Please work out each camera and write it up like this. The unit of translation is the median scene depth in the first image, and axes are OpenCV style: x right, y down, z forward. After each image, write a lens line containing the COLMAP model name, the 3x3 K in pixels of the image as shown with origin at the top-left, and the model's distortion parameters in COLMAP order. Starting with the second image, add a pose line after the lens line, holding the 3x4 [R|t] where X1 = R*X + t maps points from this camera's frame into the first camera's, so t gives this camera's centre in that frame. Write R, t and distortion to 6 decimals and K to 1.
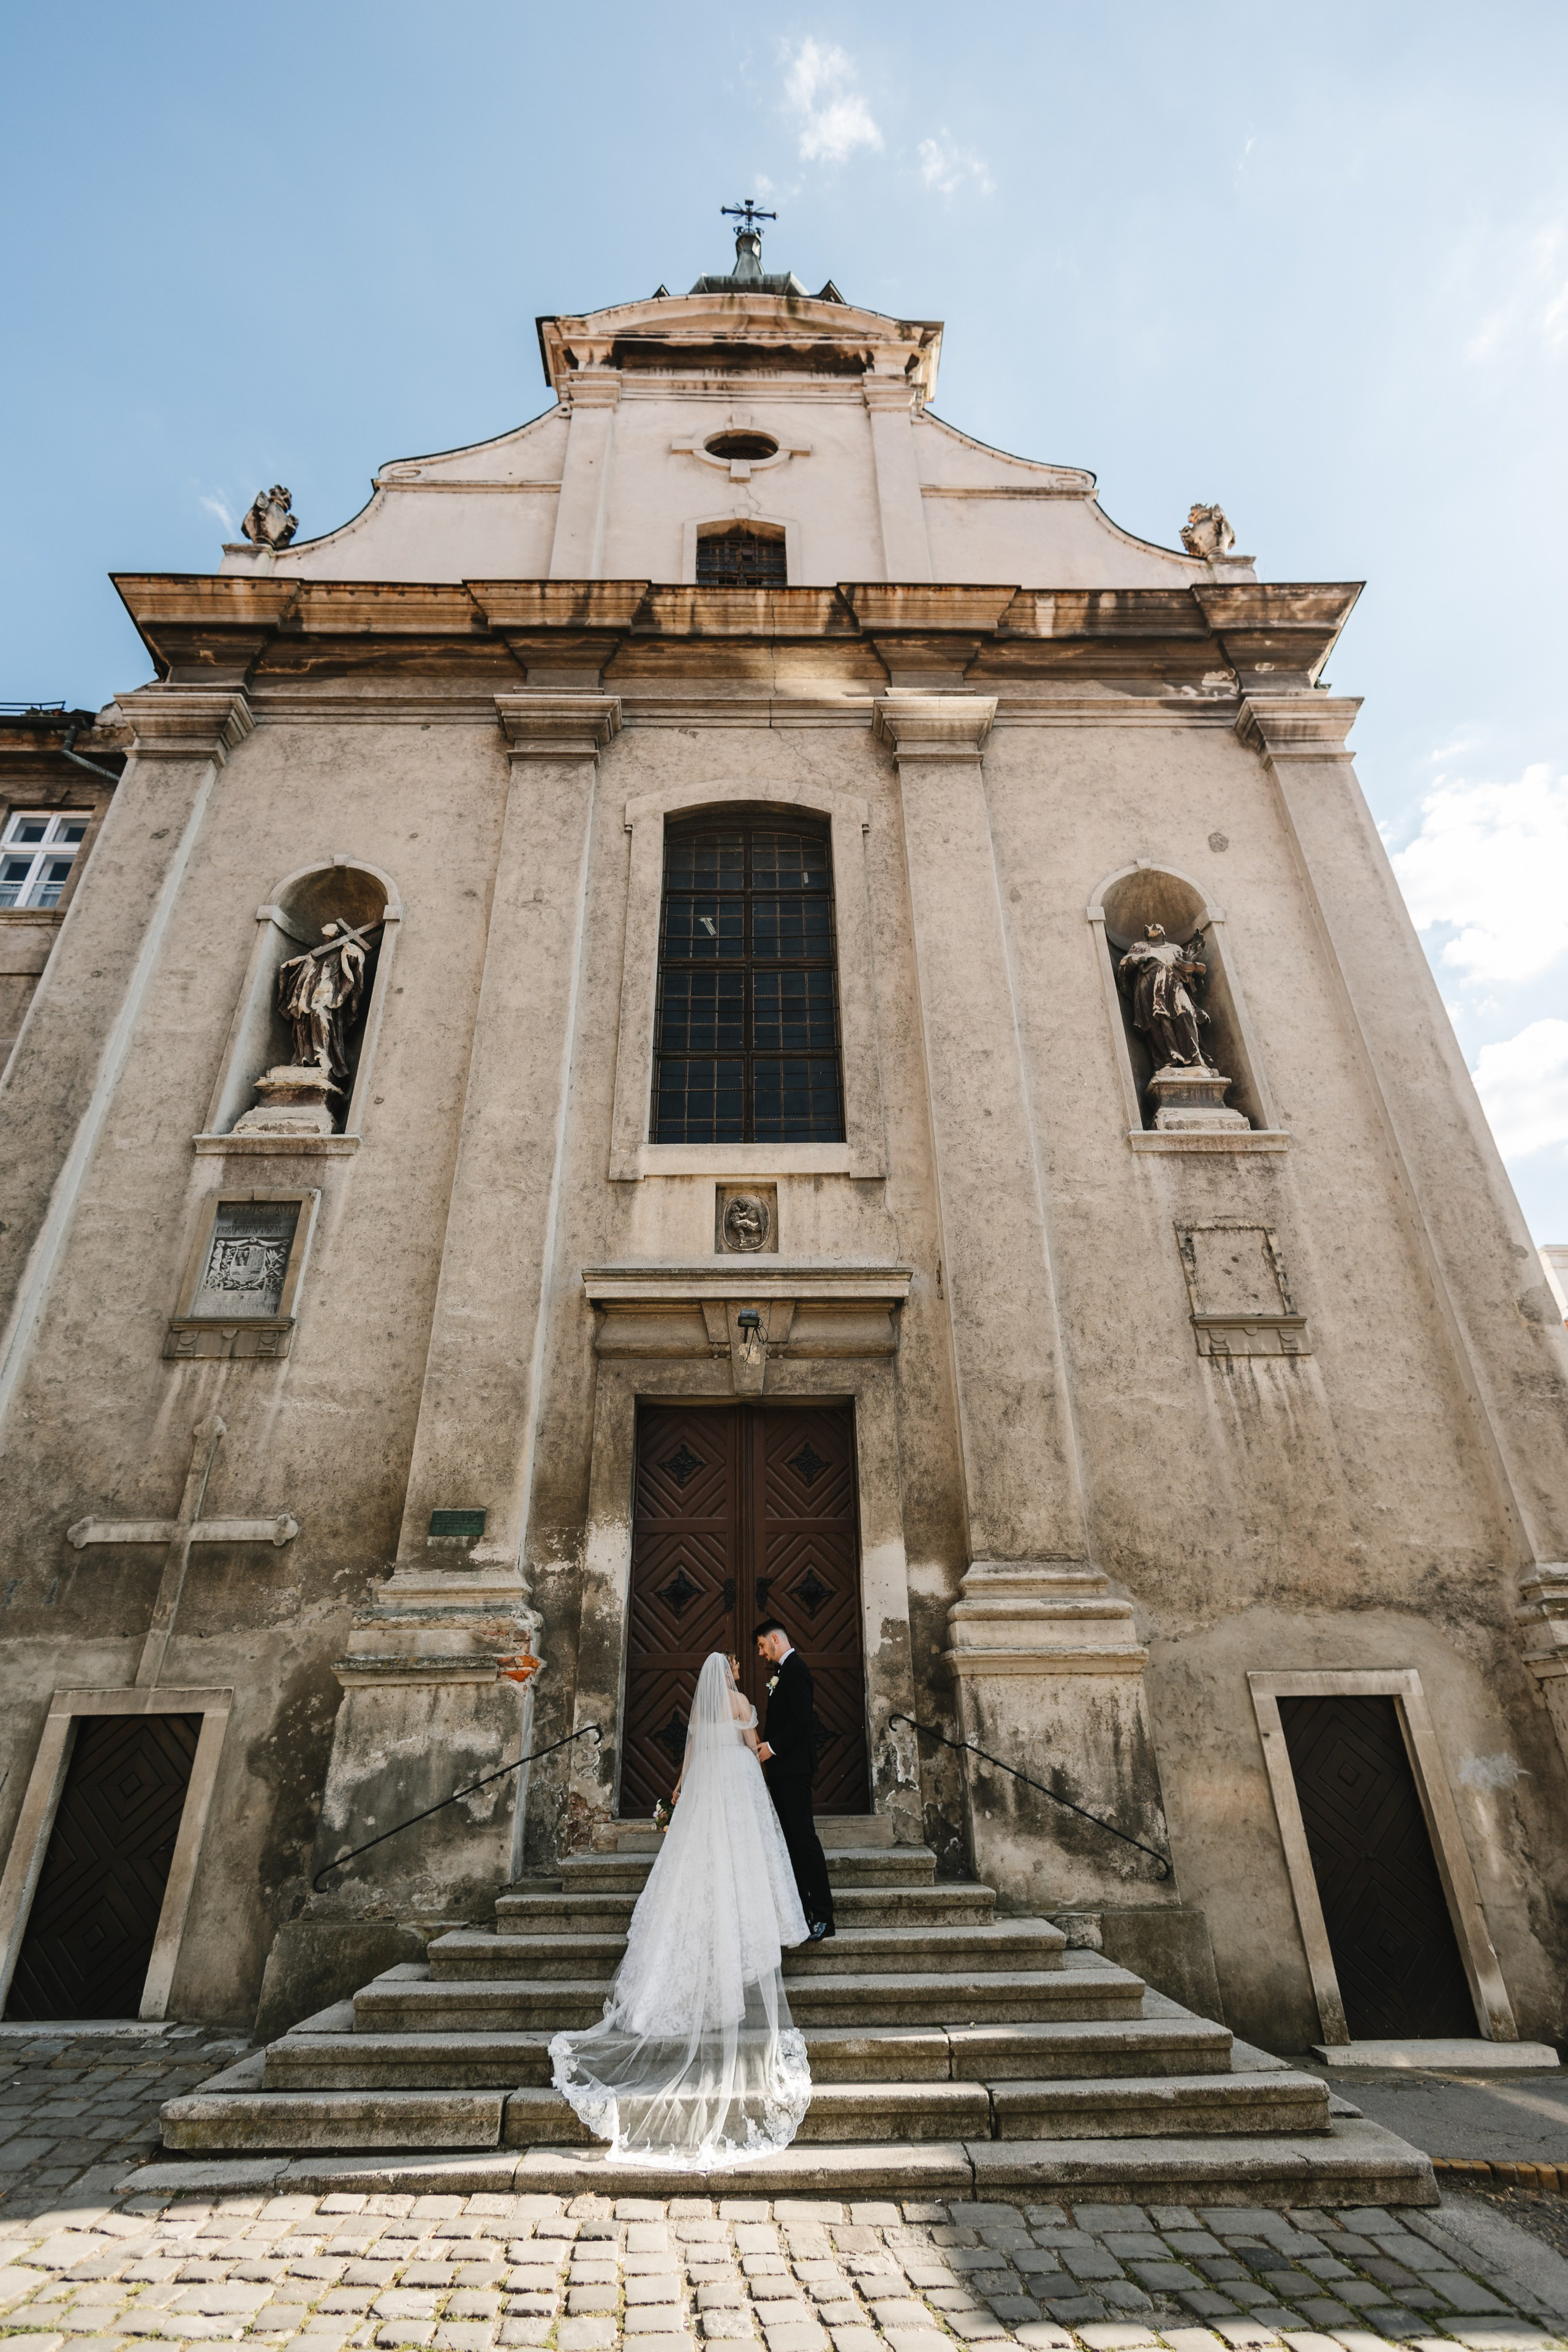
lens RADIAL K [[1078.1, 0, 783.7], [0, 1078.1, 1179.9], [0, 0, 1]] dist [0.007547, -0.001094]
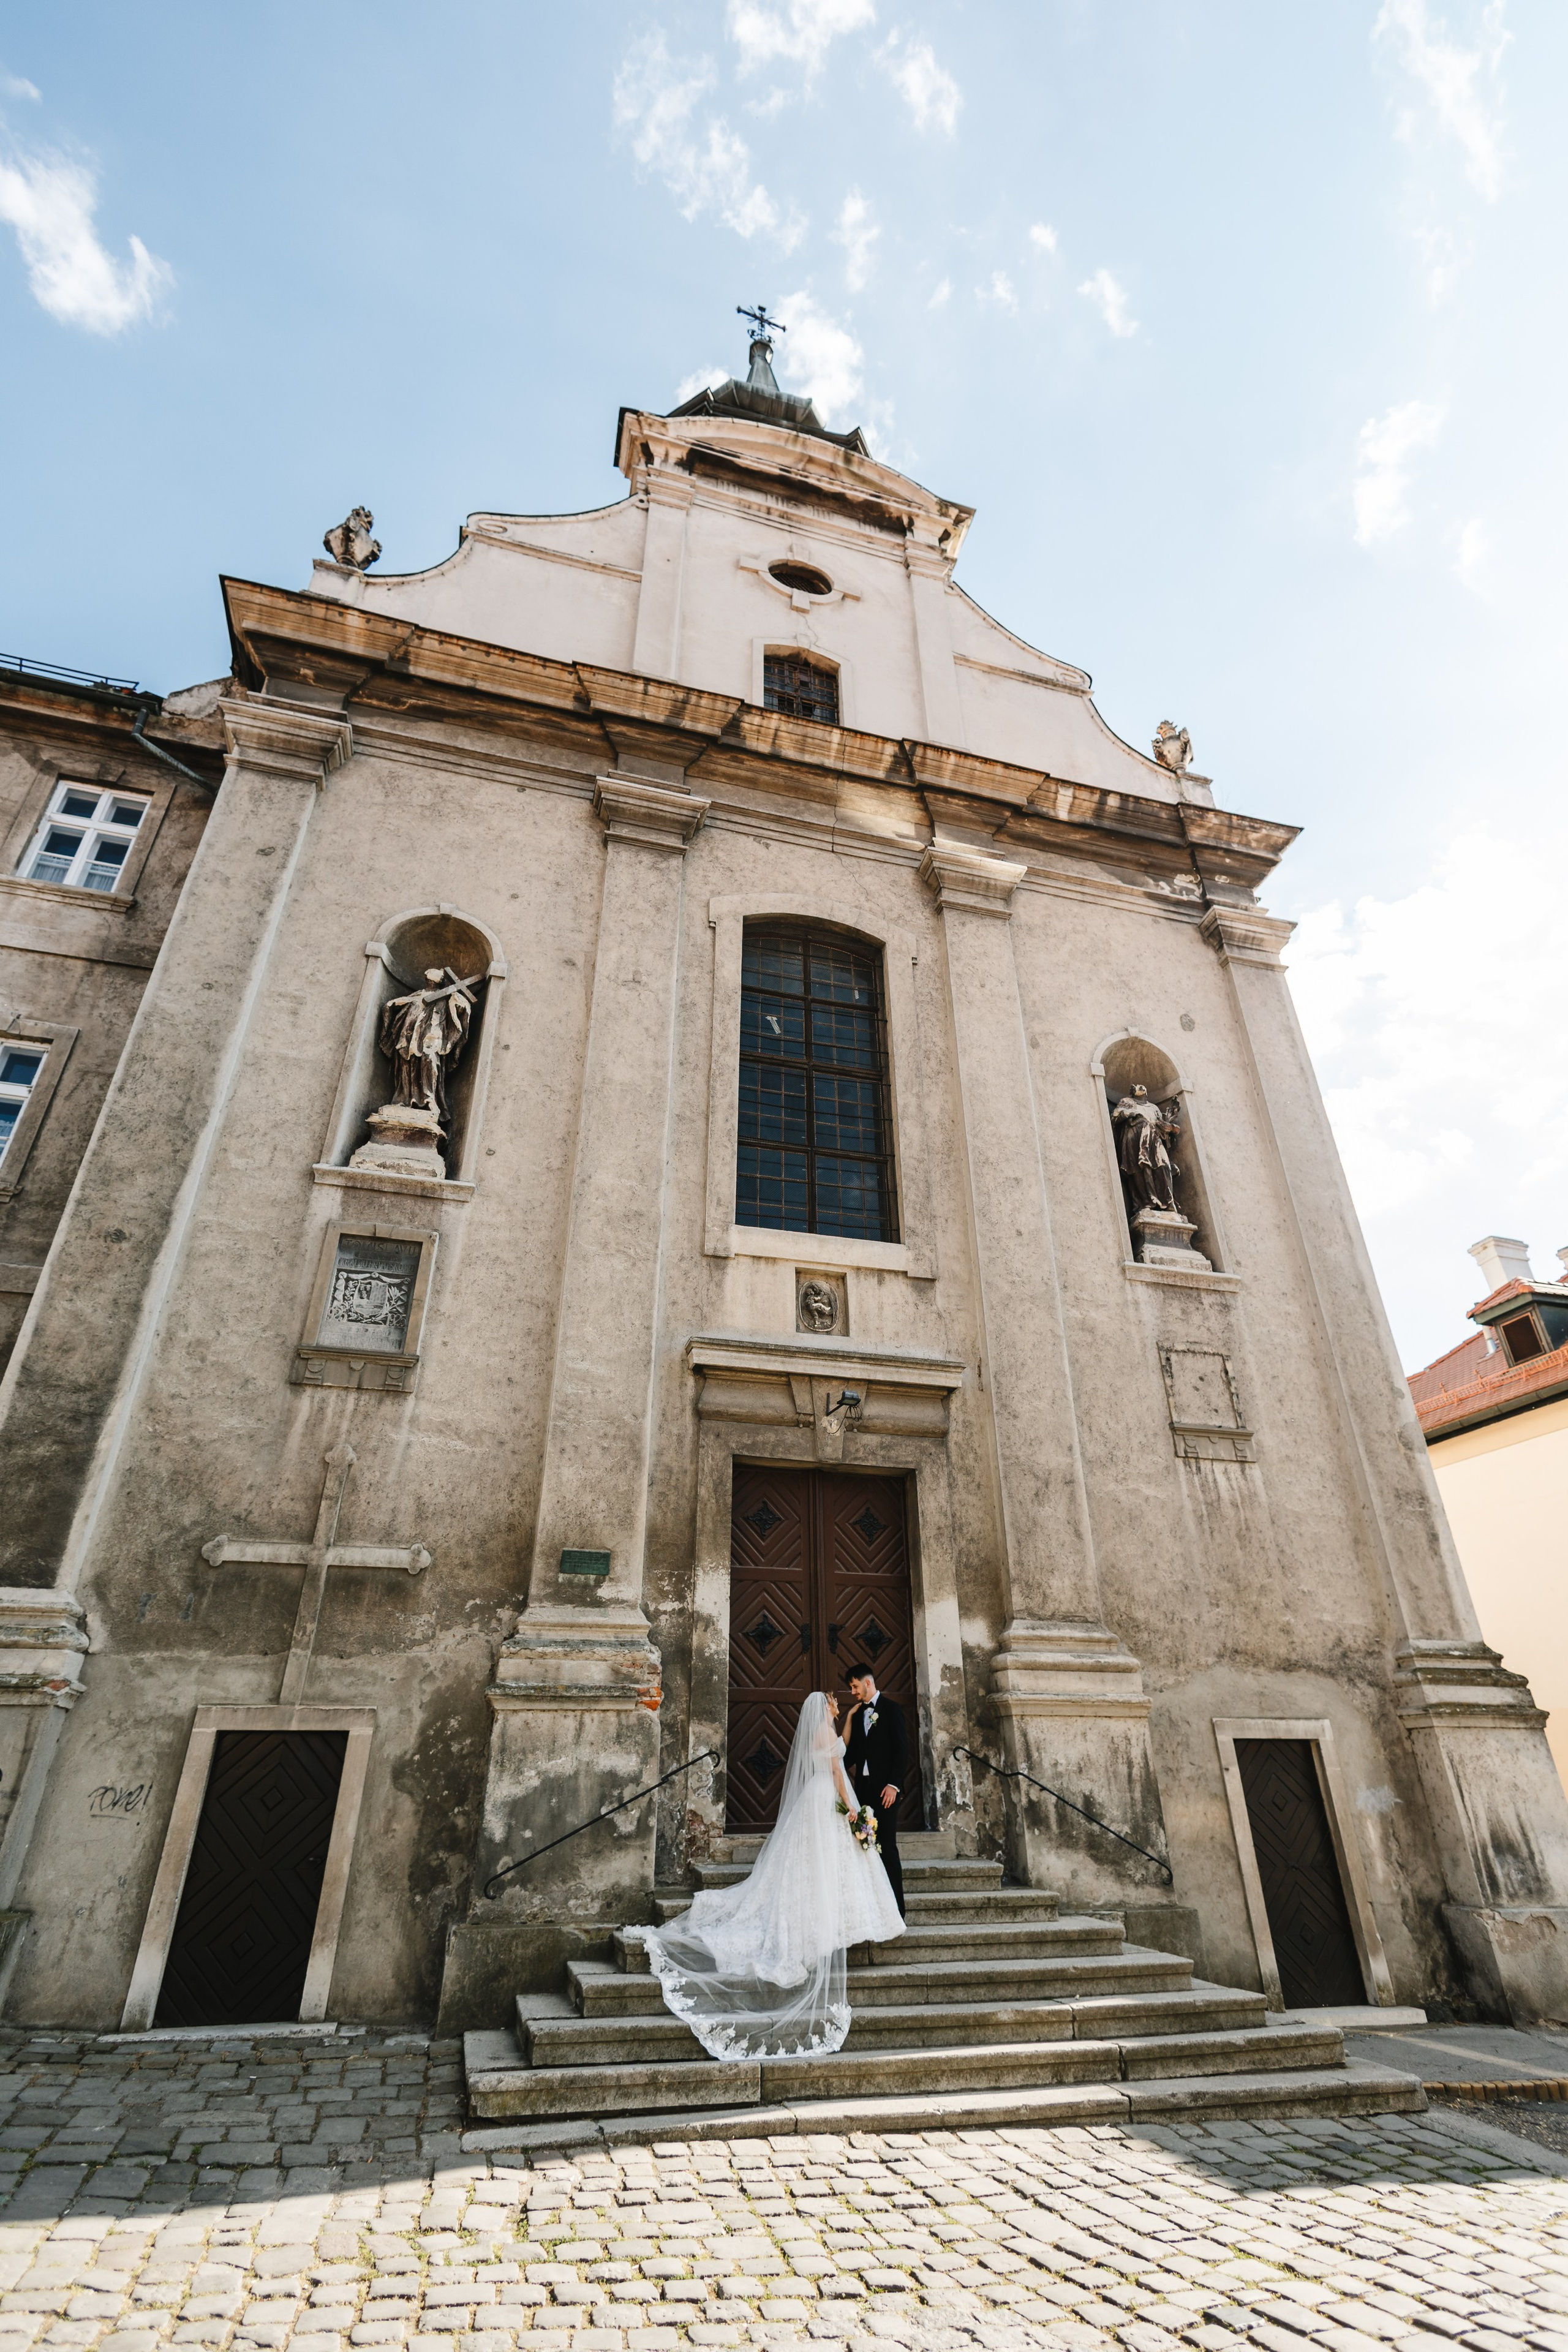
lens RADIAL K [[1077.1, 0, 781.8], [0, 1077.1, 1171.2], [0, 0, 1]] dist [0.004306, 0.001151]
pose [[0.969280, 0.131973, 0.207556, -0.345846], [-0.126954, 0.991204, -0.037378, -0.056573], [-0.210664, 0.009880, 0.977509, -0.111361]]
